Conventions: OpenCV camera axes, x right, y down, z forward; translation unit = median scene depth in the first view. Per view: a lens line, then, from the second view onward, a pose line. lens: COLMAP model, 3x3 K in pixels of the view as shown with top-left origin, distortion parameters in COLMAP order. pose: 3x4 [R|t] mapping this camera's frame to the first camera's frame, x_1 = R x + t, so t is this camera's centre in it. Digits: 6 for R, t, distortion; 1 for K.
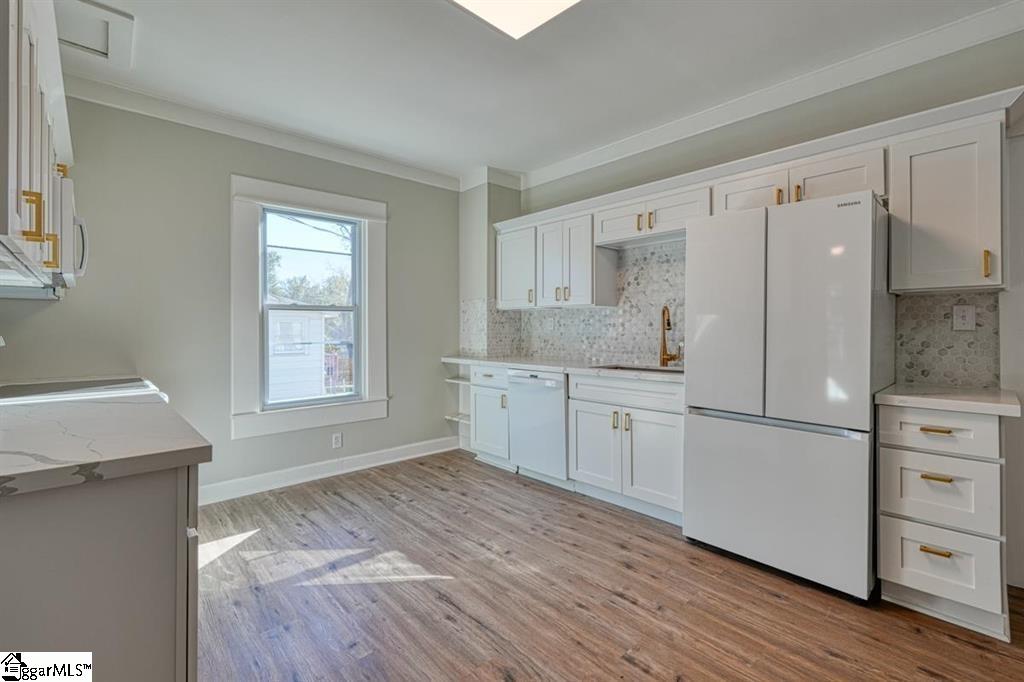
lens RADIAL K [[448.2, 0, 514.2], [0, 448.2, 336.7], [0, 0, 1]] dist [0.002214, -0.000284]
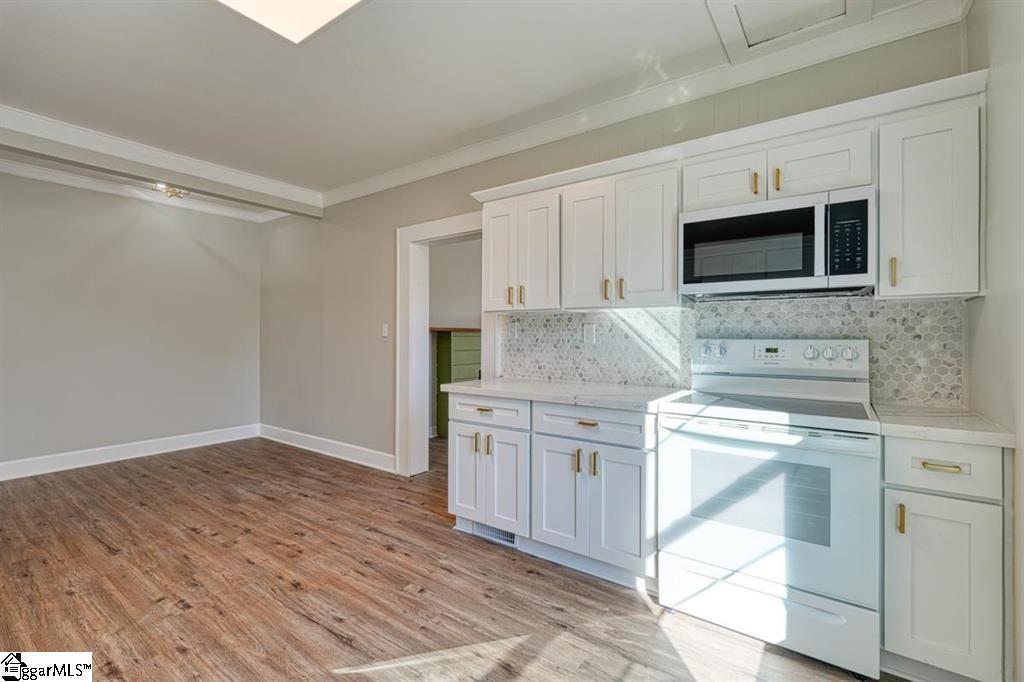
lens RADIAL K [[448.2, 0, 514.2], [0, 448.2, 336.7], [0, 0, 1]] dist [0.002214, -0.000284]
pose [[-0.978057, -0.000357, -0.208336, -0.227220], [-0.003804, 0.999862, 0.016145, -0.030486], [0.208301, 0.016583, -0.977924, 1.471363]]
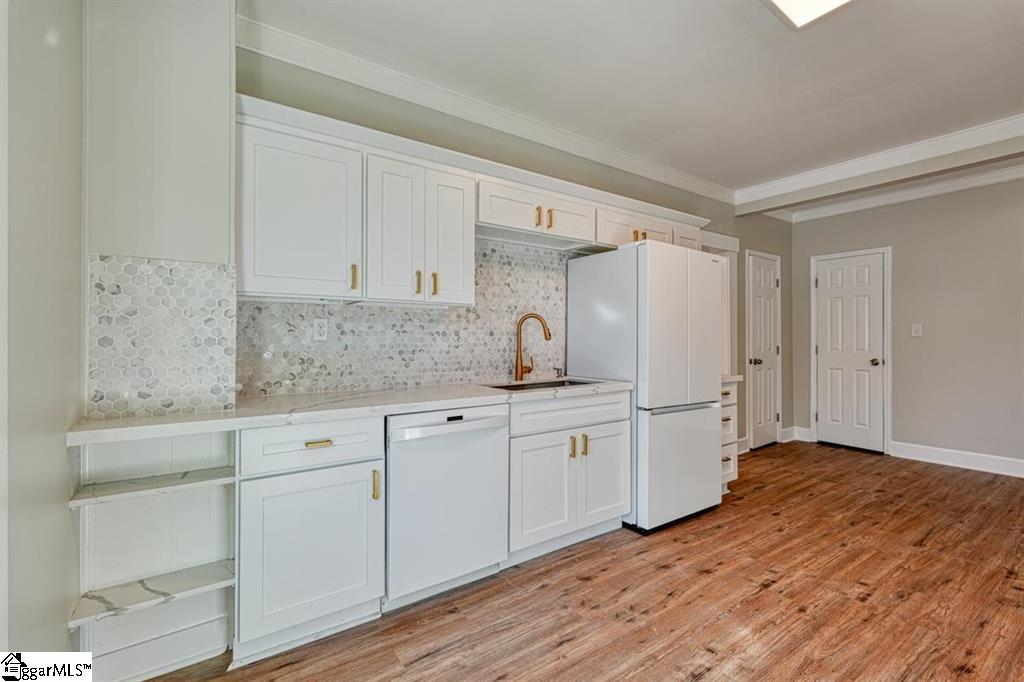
lens RADIAL K [[453.4, 0, 512.0], [0, 453.4, 341.0], [0, 0, 1]] dist [0.000368, -0.000076]
pose [[0.138681, -0.001942, 0.990335, -0.706026], [0.017708, 0.999843, -0.000519, -0.016069], [-0.990179, 0.017609, 0.138694, 1.101344]]
